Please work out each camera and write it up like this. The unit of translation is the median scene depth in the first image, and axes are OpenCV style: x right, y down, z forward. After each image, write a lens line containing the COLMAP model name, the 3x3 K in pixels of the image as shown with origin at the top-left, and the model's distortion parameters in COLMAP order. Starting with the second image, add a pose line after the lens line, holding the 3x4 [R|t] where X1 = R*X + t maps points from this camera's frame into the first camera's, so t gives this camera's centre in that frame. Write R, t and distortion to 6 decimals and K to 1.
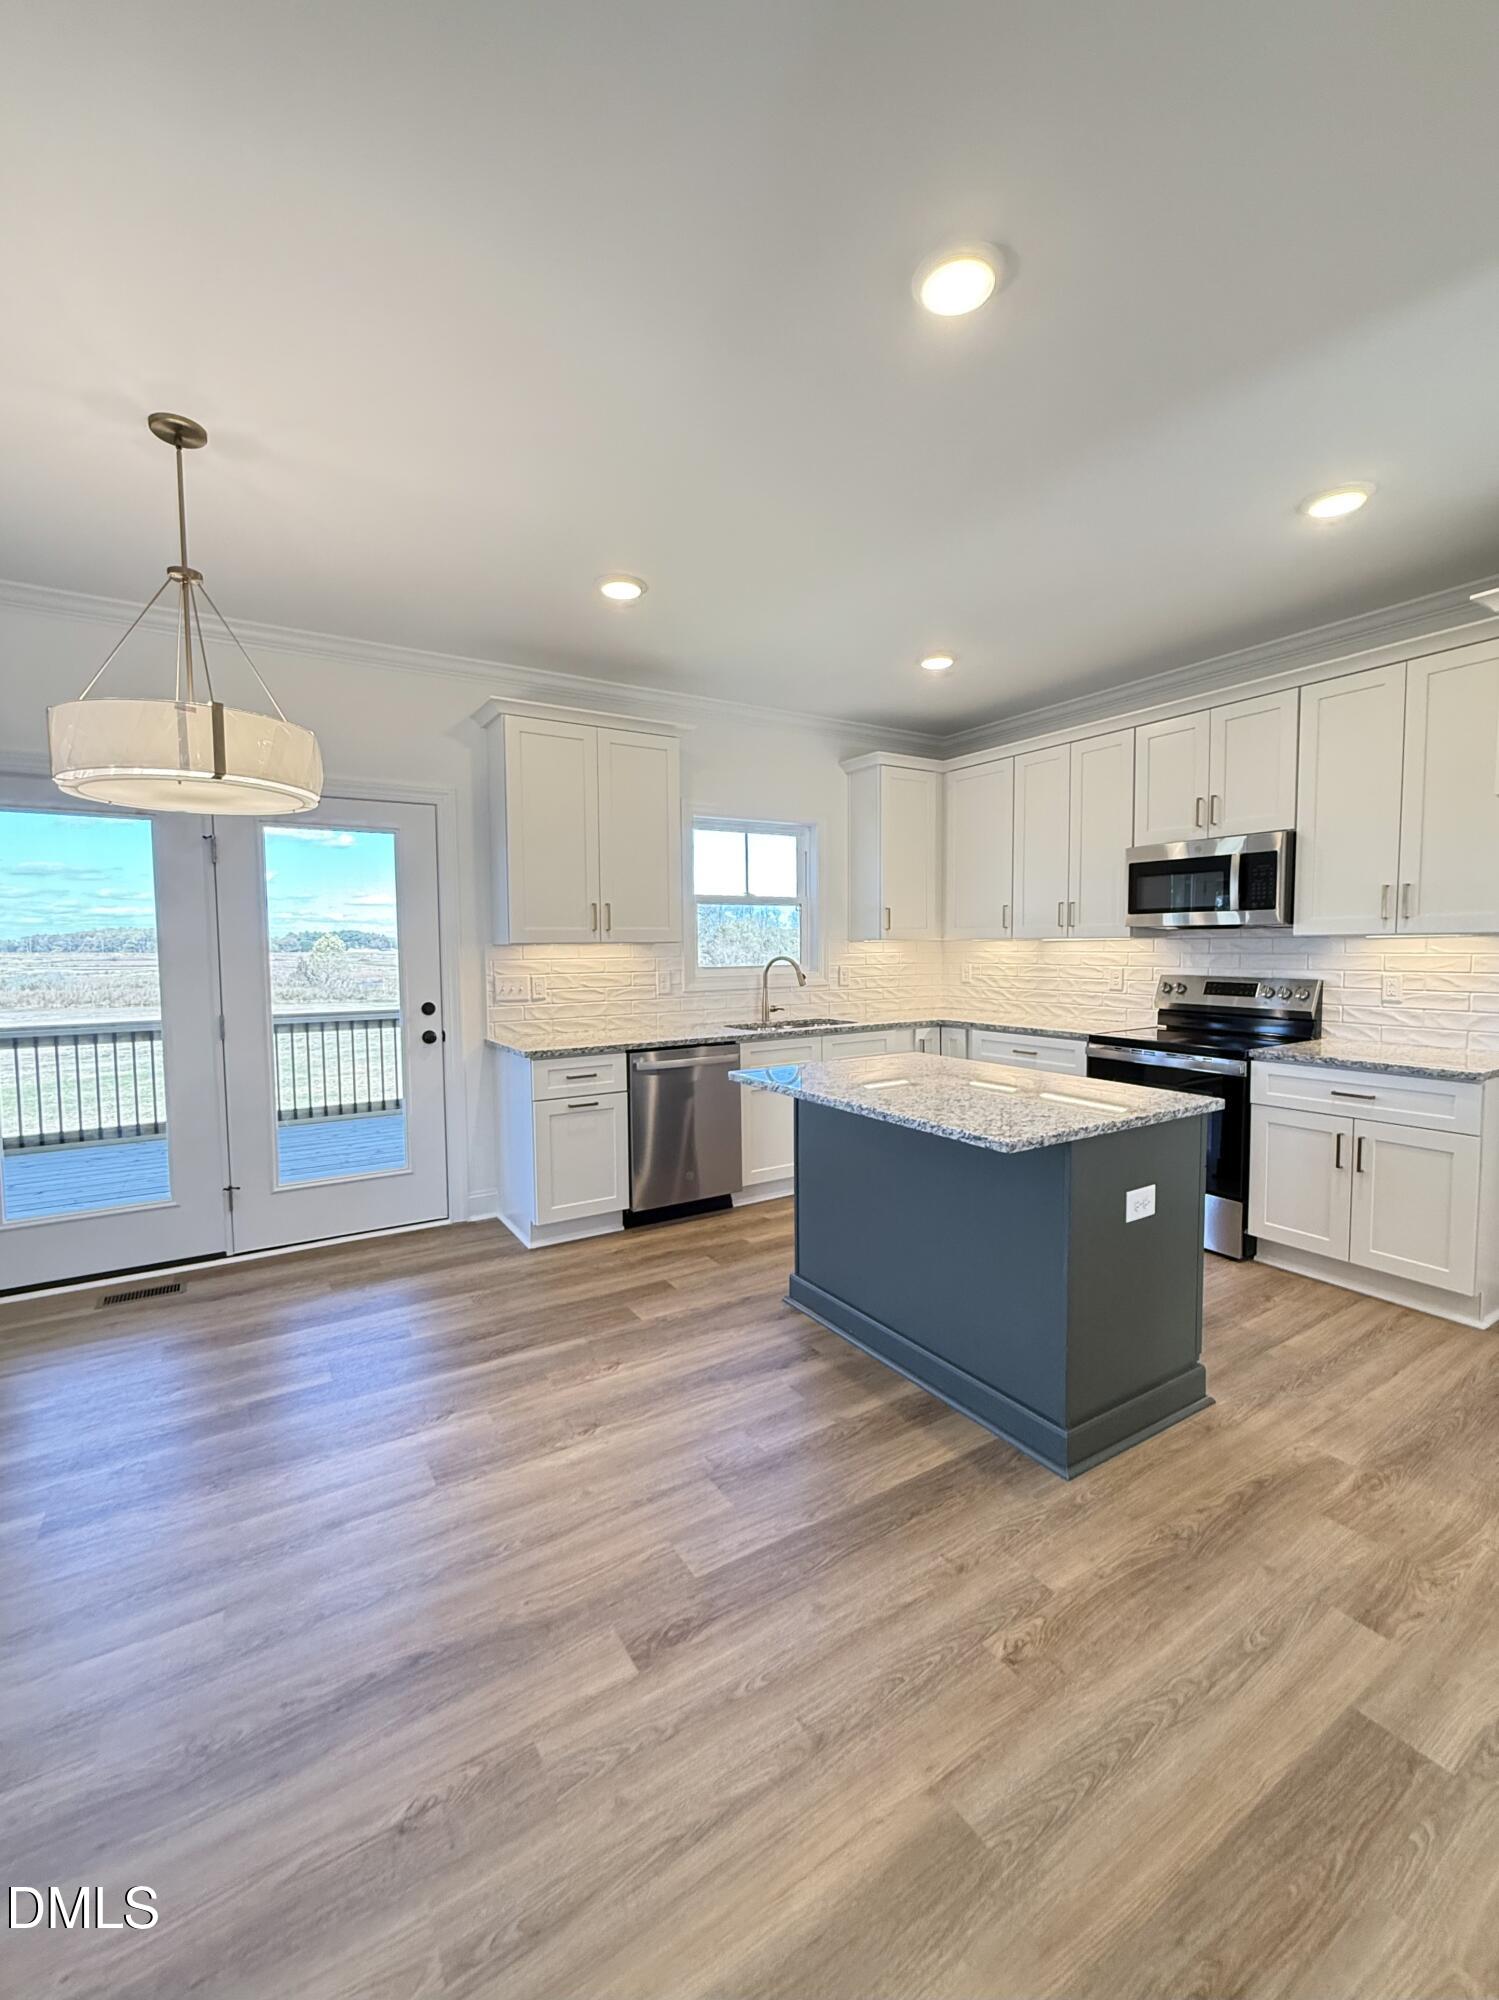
lens RADIAL K [[831.6, 0, 749.5], [0, 831.6, 1000.0], [0, 0, 1]] dist [0.002894, -0.000044]
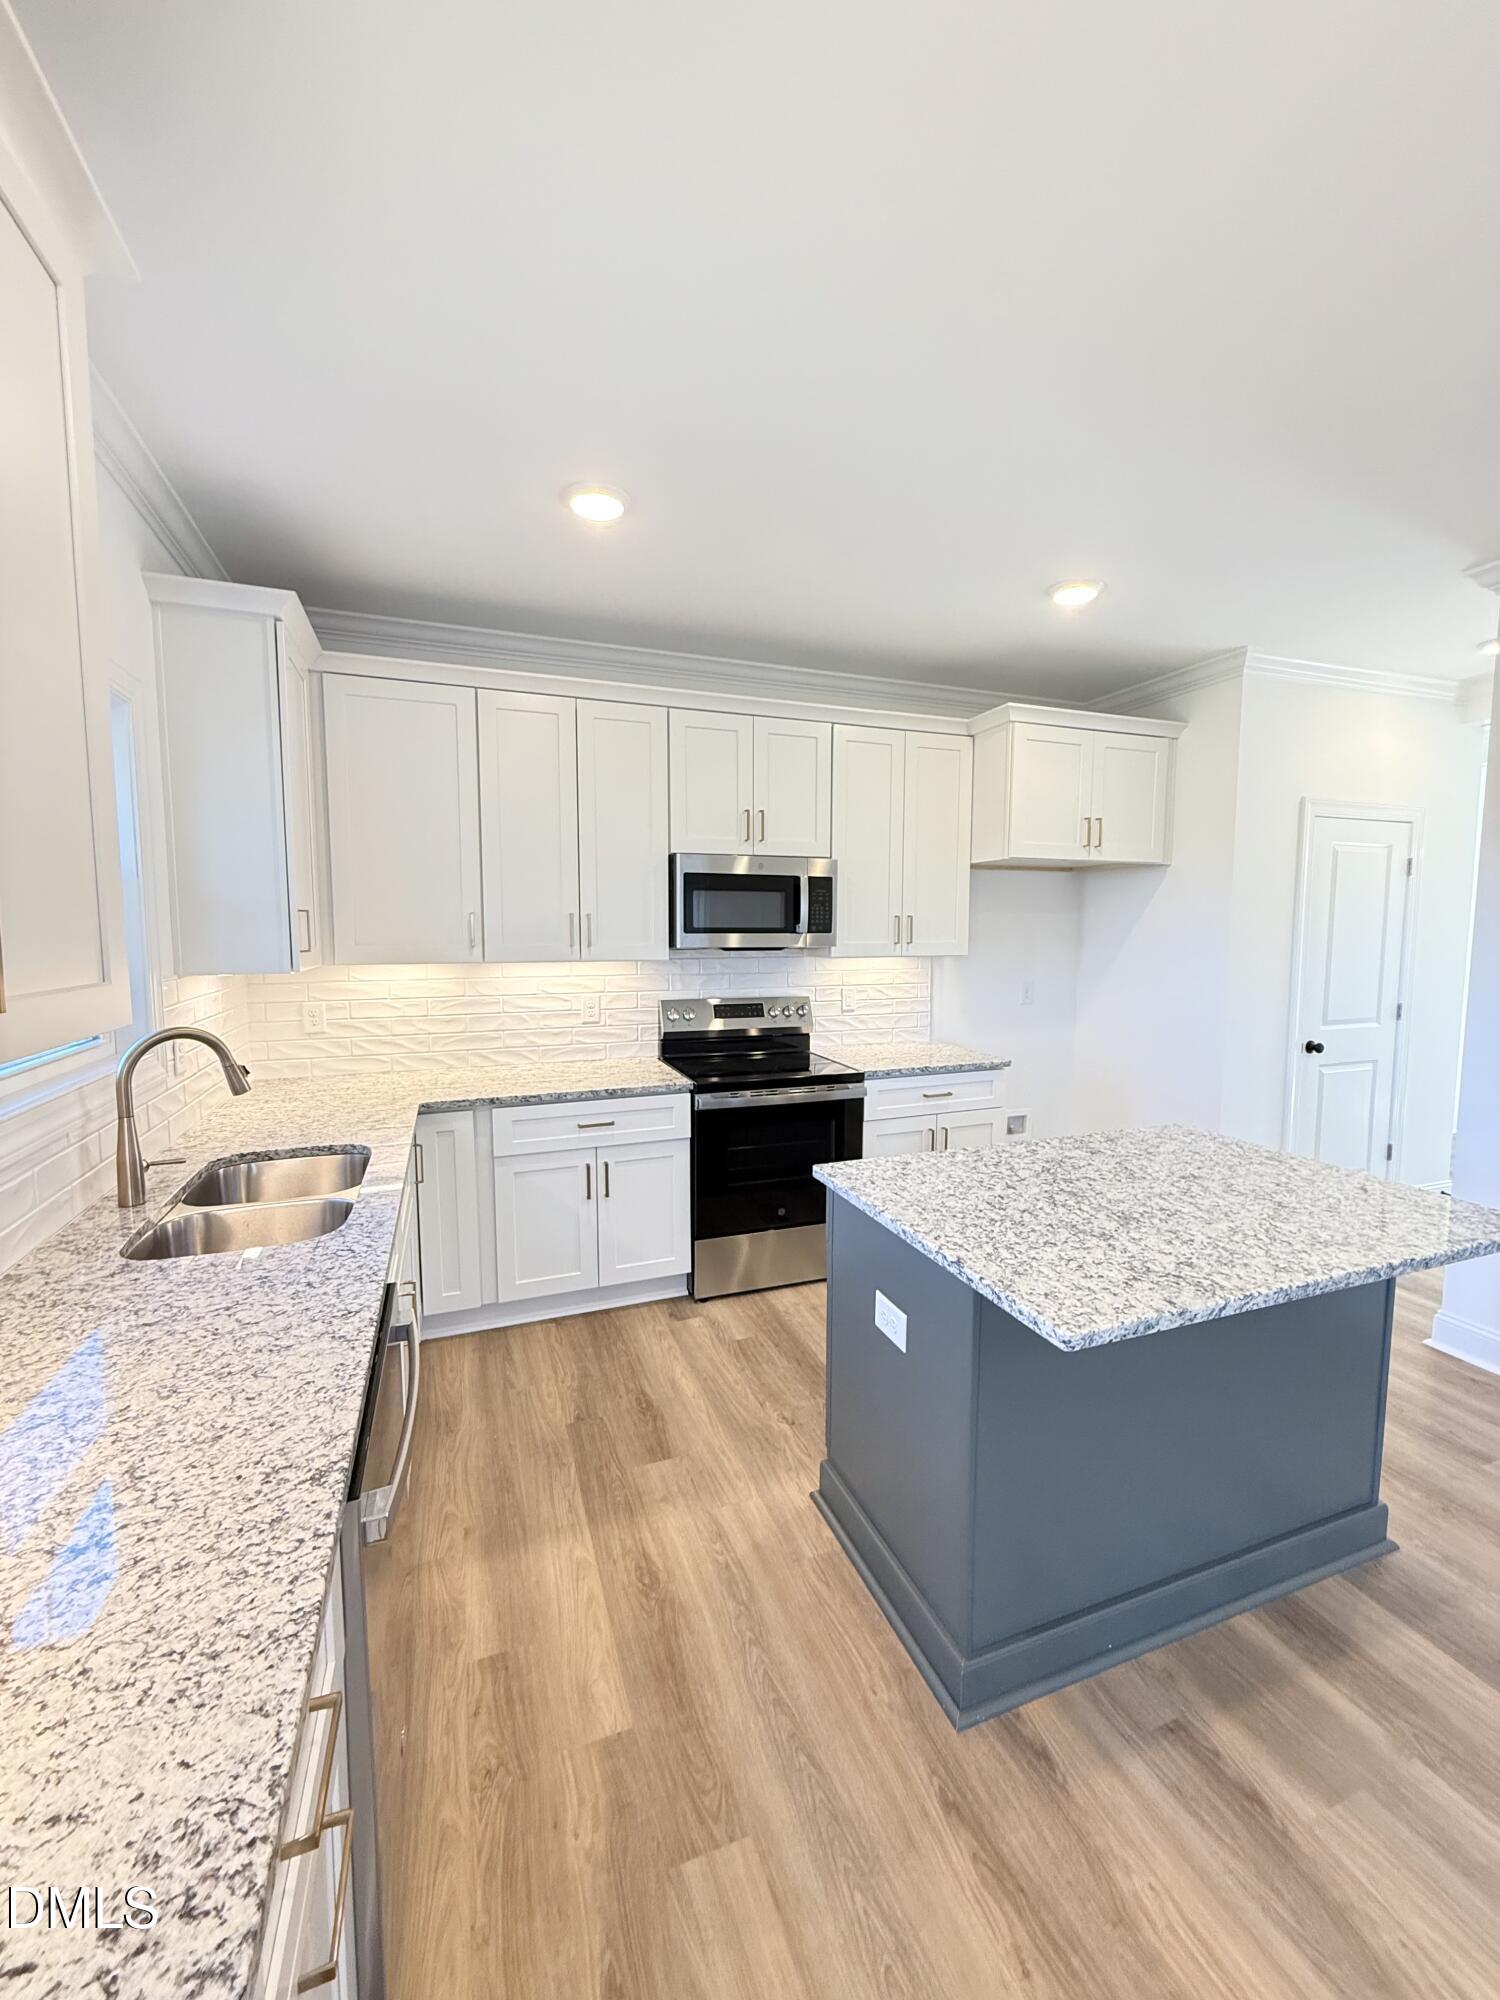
lens RADIAL K [[796.1, 0, 748.0], [0, 796.1, 996.8], [0, 0, 1]] dist [0.000118, -0.000156]
pose [[0.204959, -0.077384, 0.975707, -0.392177], [0.064038, 0.995794, 0.065525, -0.107581], [-0.976673, 0.049053, 0.209052, 0.949581]]
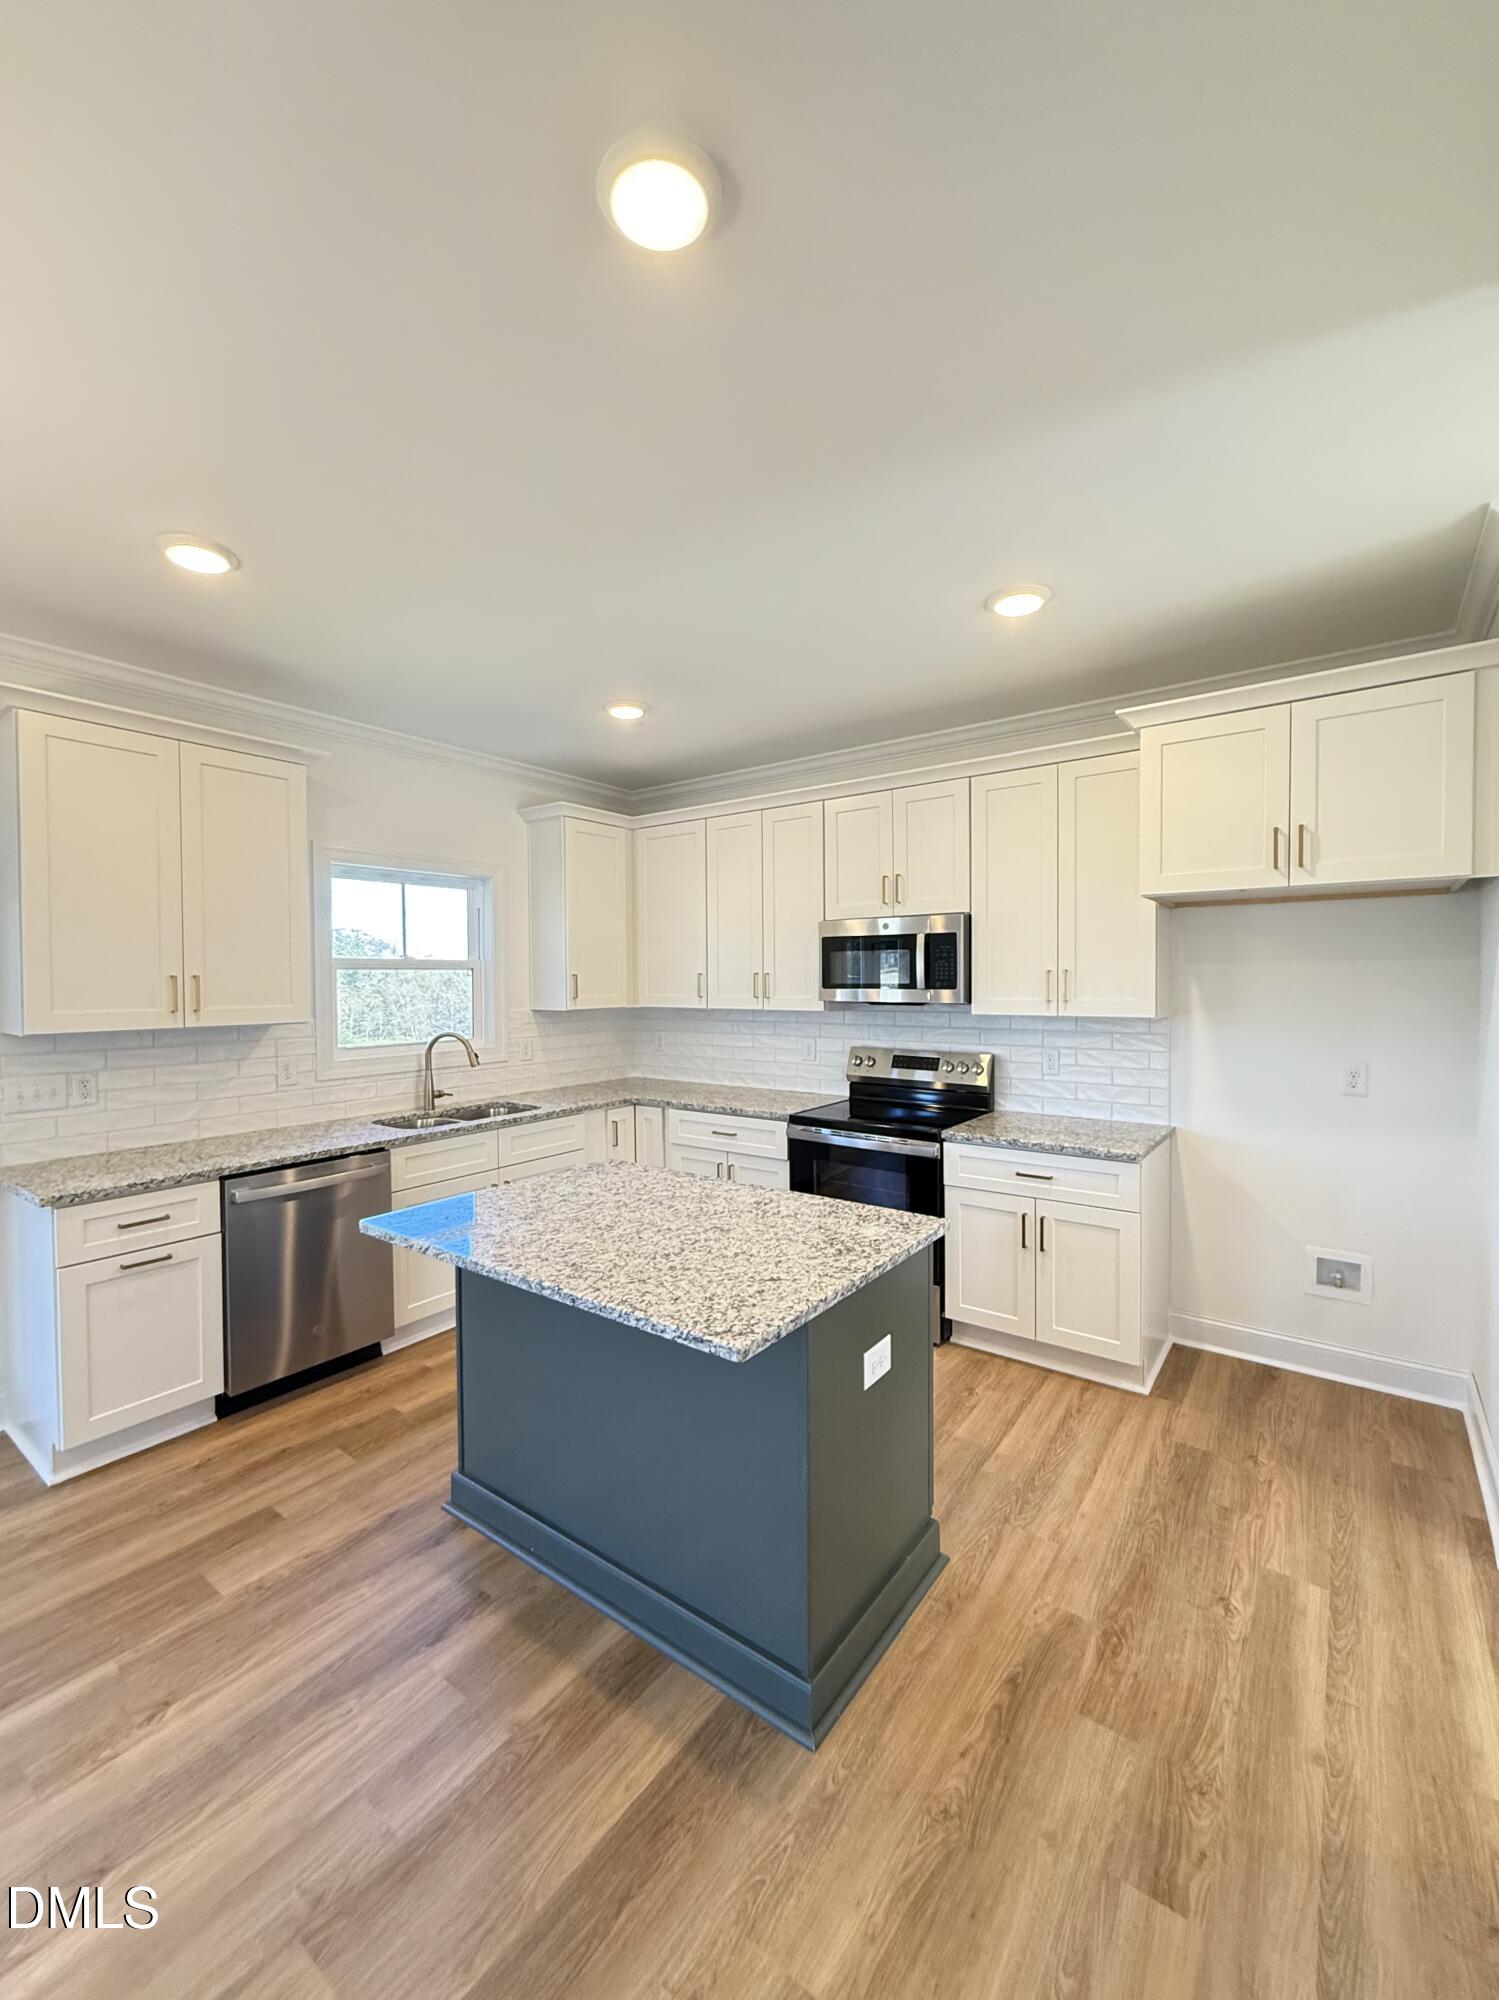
lens RADIAL K [[815.1, 0, 746.3], [0, 815.1, 996.7], [0, 0, 1]] dist [0.000470, -0.000154]
pose [[0.931914, -0.004897, 0.362647, 0.029449], [0.022452, 0.998770, -0.044210, -0.064784], [-0.361985, 0.049342, 0.930877, 0.170595]]
